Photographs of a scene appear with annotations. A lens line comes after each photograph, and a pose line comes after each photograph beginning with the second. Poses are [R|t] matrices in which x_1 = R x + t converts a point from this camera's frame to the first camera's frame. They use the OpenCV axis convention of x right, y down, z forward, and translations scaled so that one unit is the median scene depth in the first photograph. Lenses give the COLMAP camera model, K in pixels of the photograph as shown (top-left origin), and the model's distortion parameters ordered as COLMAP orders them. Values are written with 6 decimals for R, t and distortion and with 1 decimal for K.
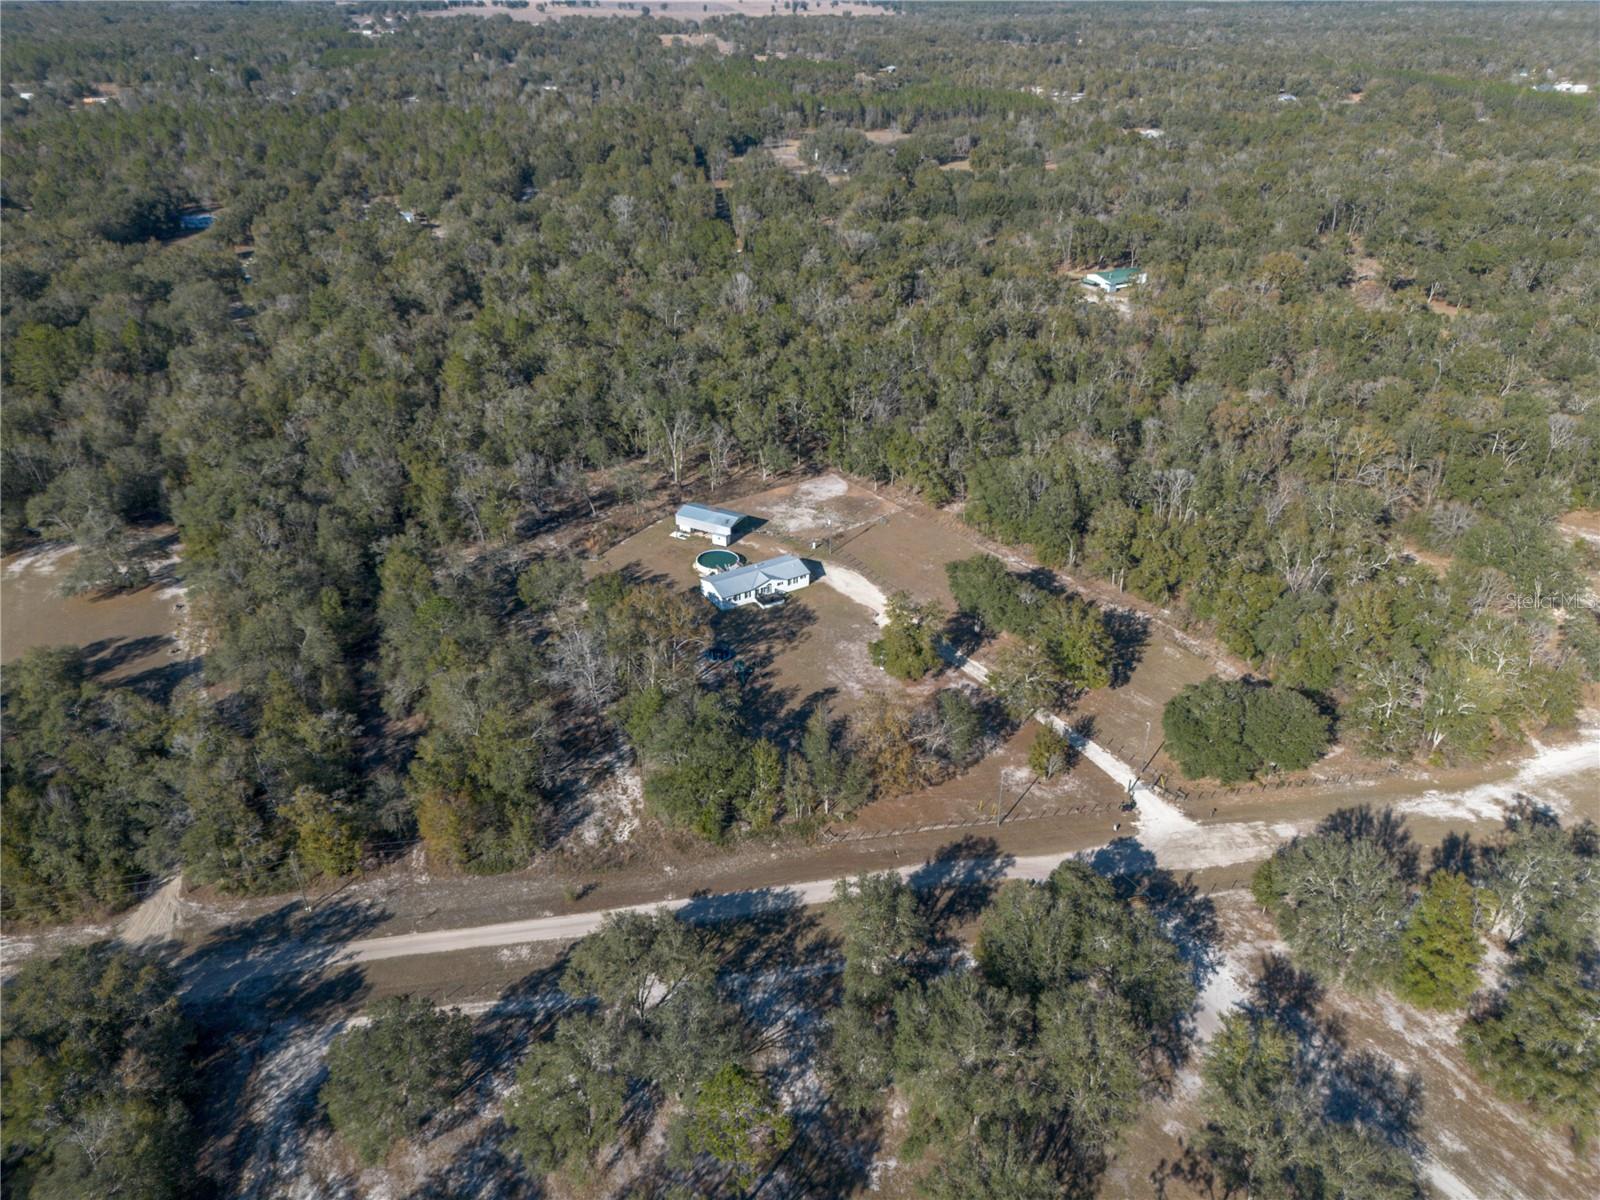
lens RADIAL K [[1111.2, 0, 800.0], [0, 1111.2, 600.0], [0, 0, 1]] dist [0.069671, -0.064127]
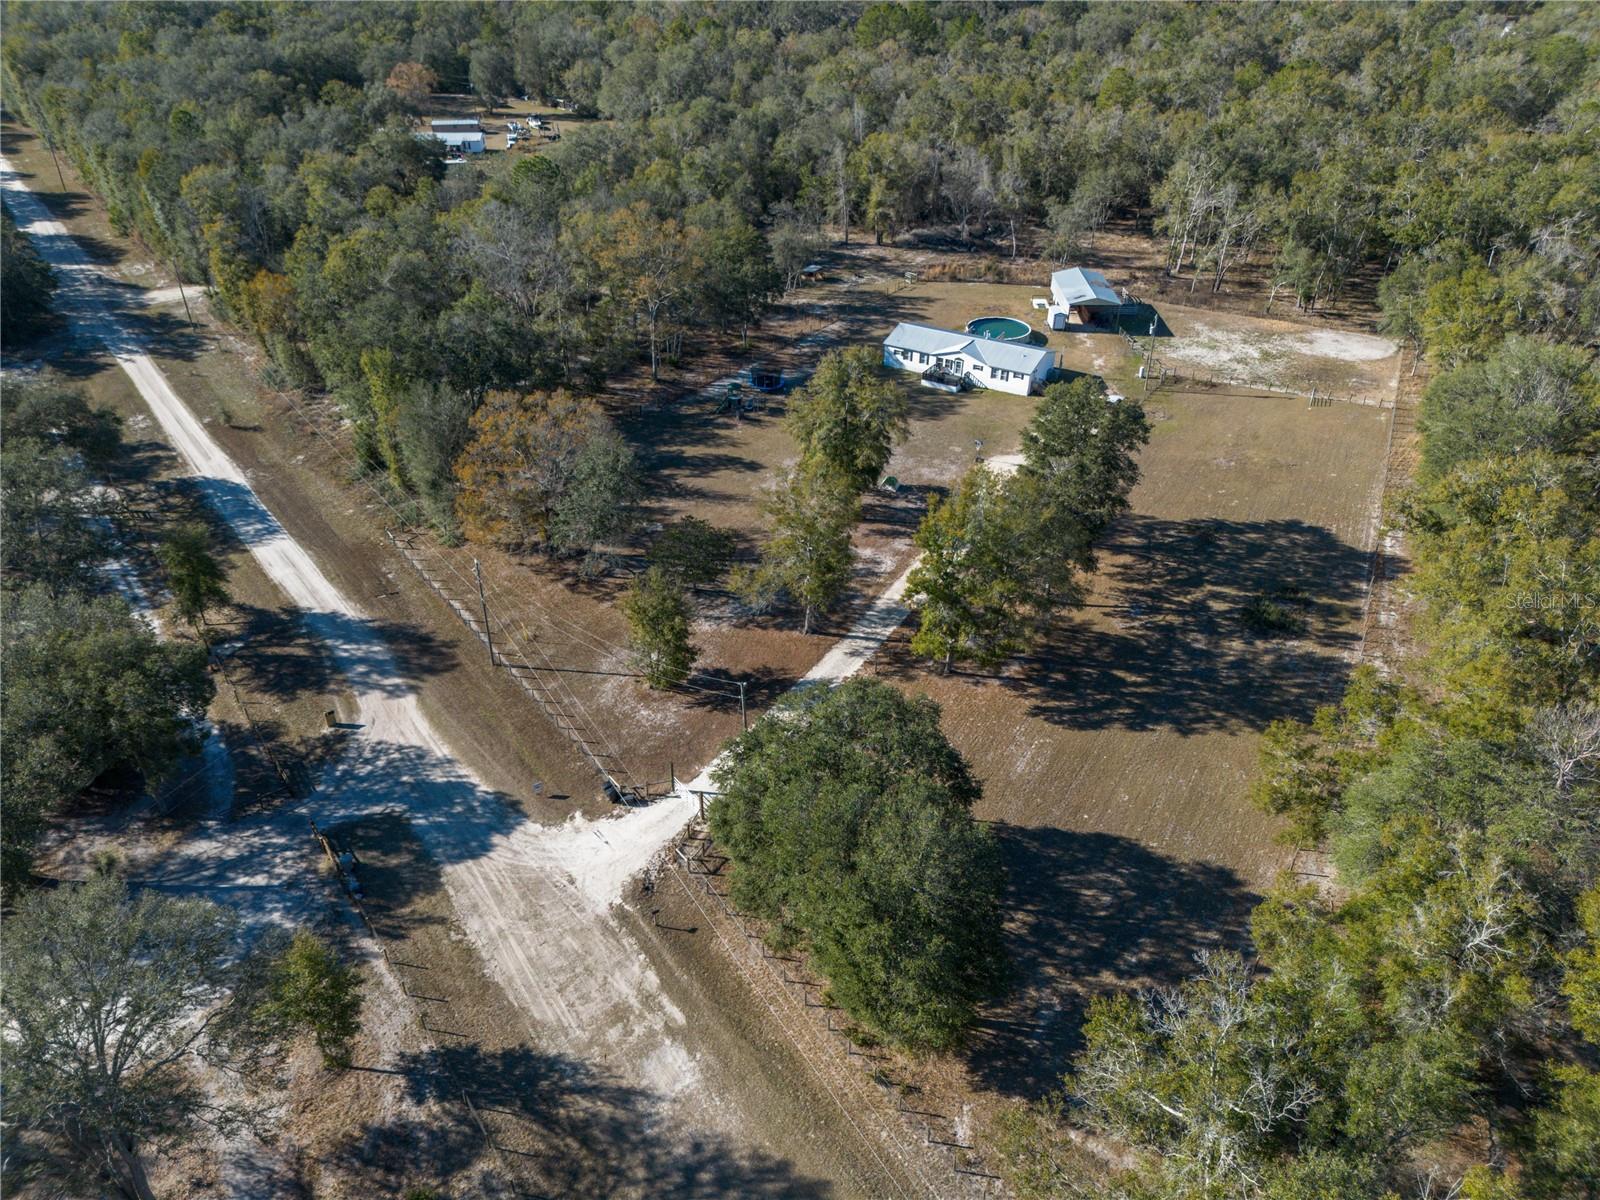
lens RADIAL K [[1095.2, 0, 796.5], [0, 1095.2, 634.4], [0, 0, 1]] dist [0.083238, -0.111948]
pose [[0.451525, 0.508795, -0.732975, 0.417294], [-0.441122, 0.841359, 0.312292, -0.033065], [0.775588, 0.182323, 0.604336, 0.504745]]
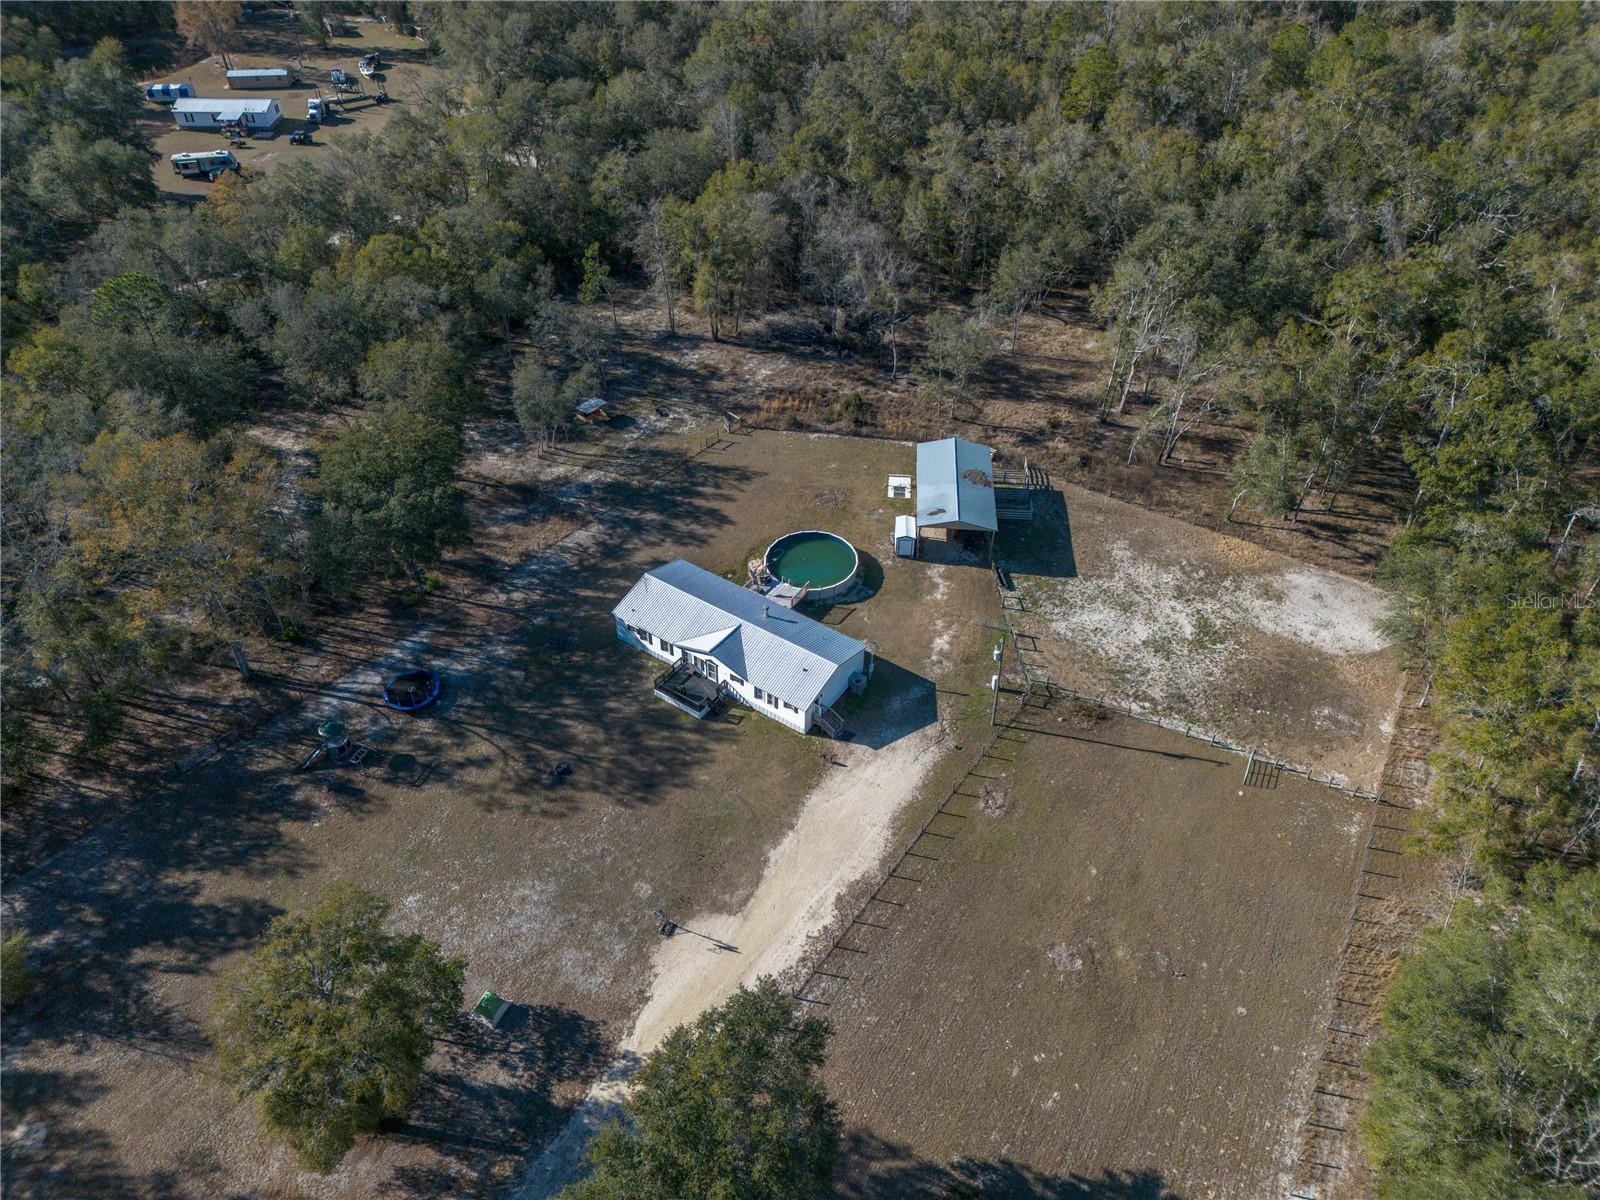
lens RADIAL K [[1111.2, 0, 800.0], [0, 1111.2, 600.0], [0, 0, 1]] dist [0.069671, -0.064127]
pose [[0.400420, 0.599848, -0.692709, 0.228306], [-0.457737, 0.785822, 0.415885, -0.194406], [0.793814, 0.150550, 0.589232, 0.684205]]
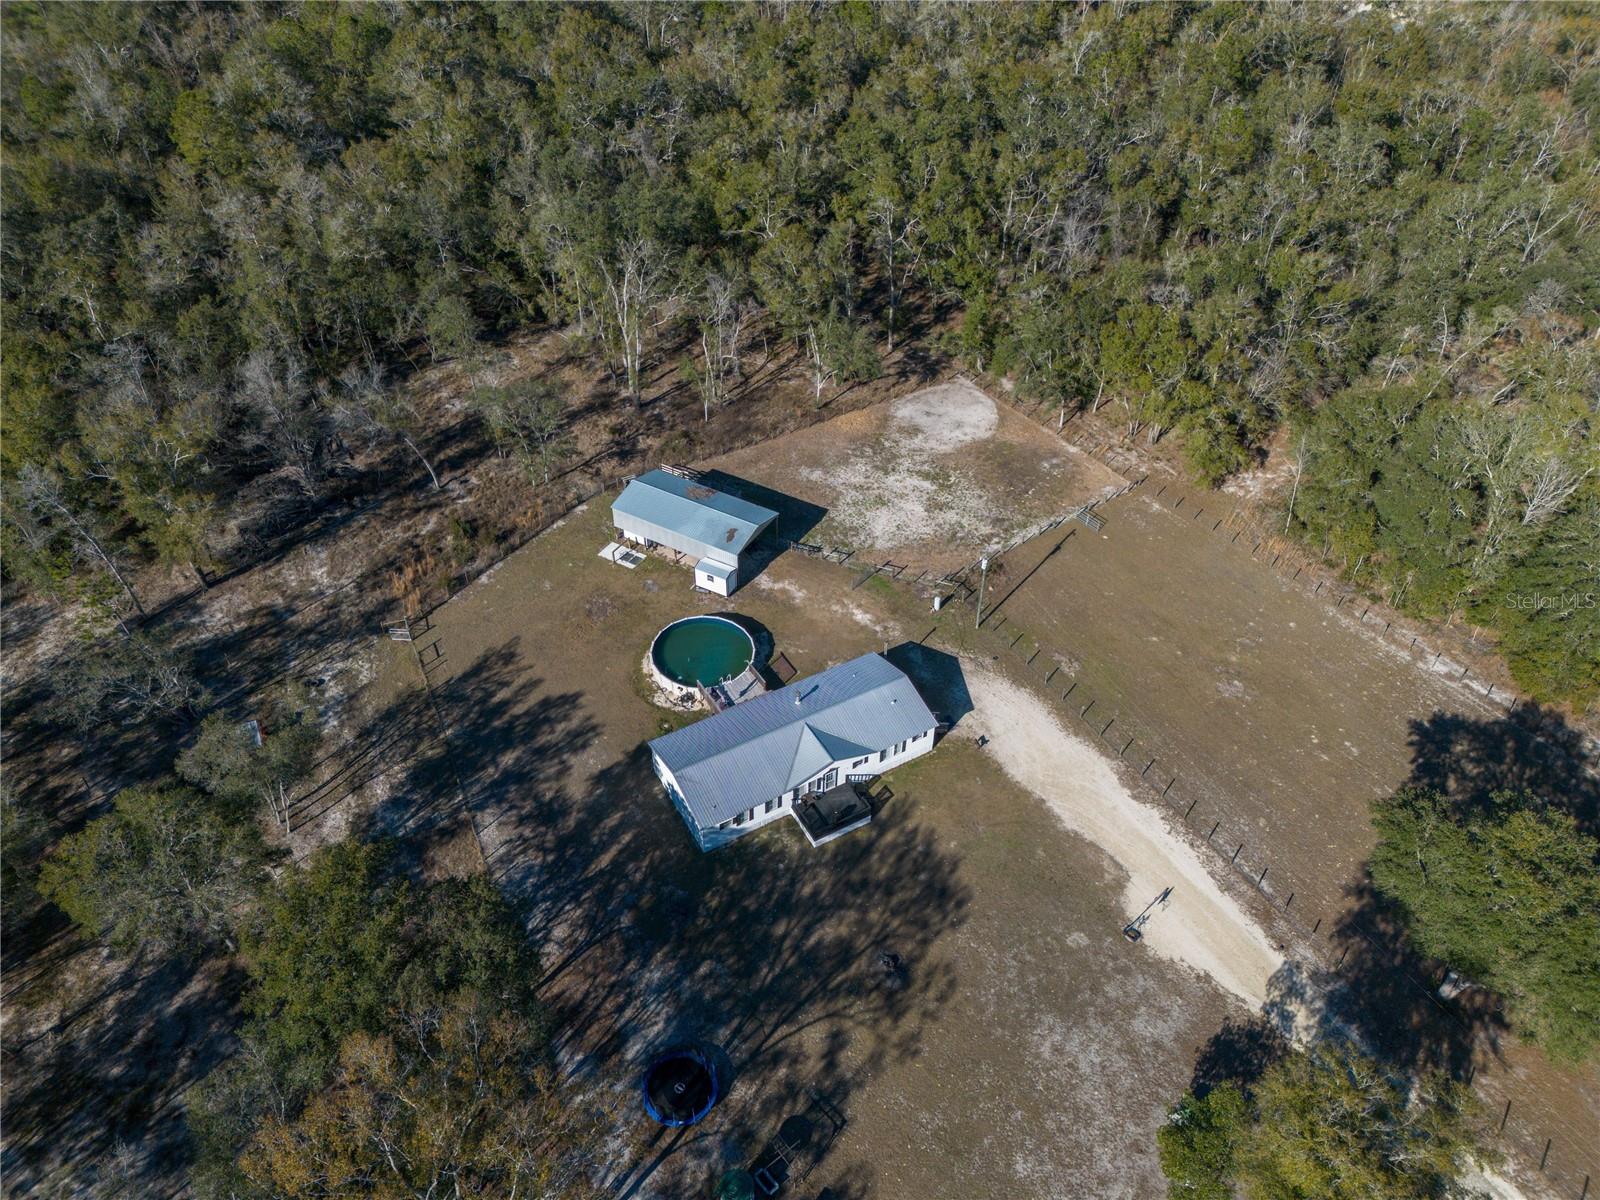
lens RADIAL K [[1111.2, 0, 800.0], [0, 1111.2, 600.0], [0, 0, 1]] dist [0.069671, -0.064127]
pose [[0.999190, 0.030319, -0.026446, -0.026878], [-0.024265, 0.978470, 0.204958, -0.129279], [0.032091, -0.204150, 0.978414, 0.567731]]
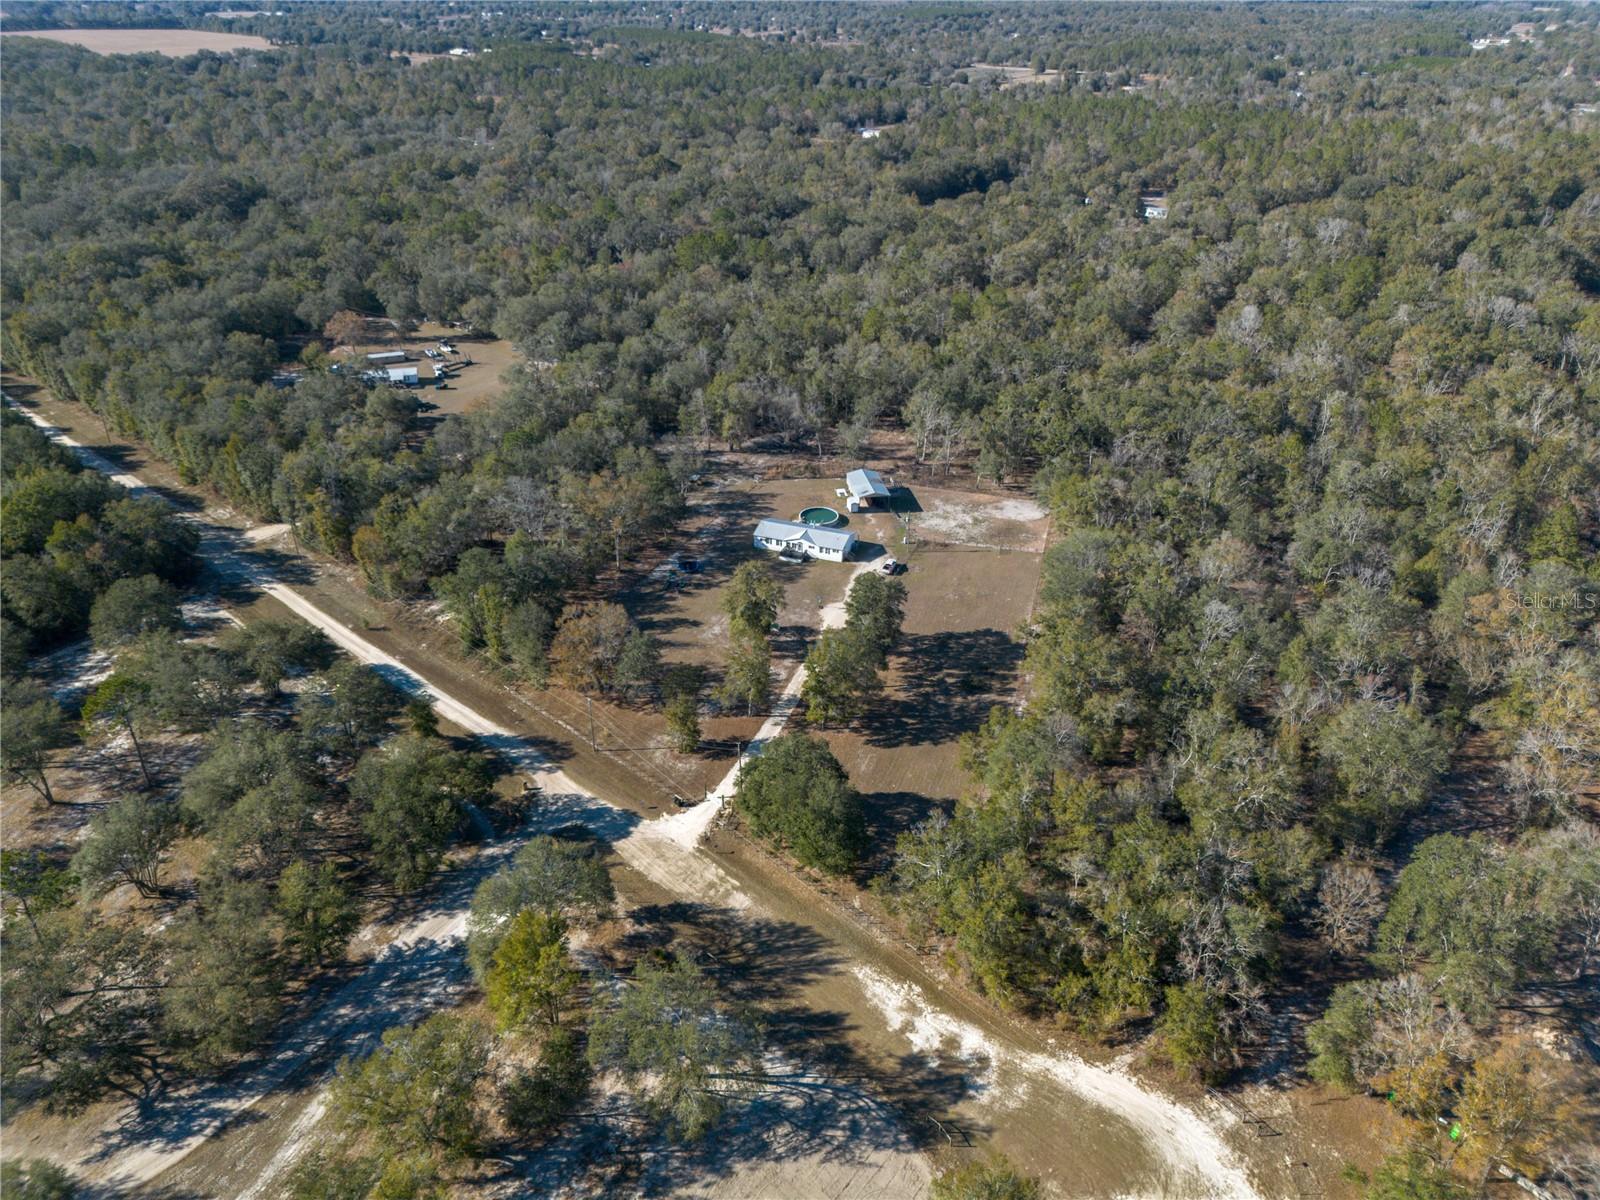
lens RADIAL K [[1111.2, 0, 800.0], [0, 1111.2, 600.0], [0, 0, 1]] dist [0.069671, -0.064127]
pose [[0.612684, 0.389005, -0.687963, 0.644610], [-0.391110, 0.905654, 0.163783, -0.123007], [0.686769, 0.168722, 0.707023, 0.219544]]
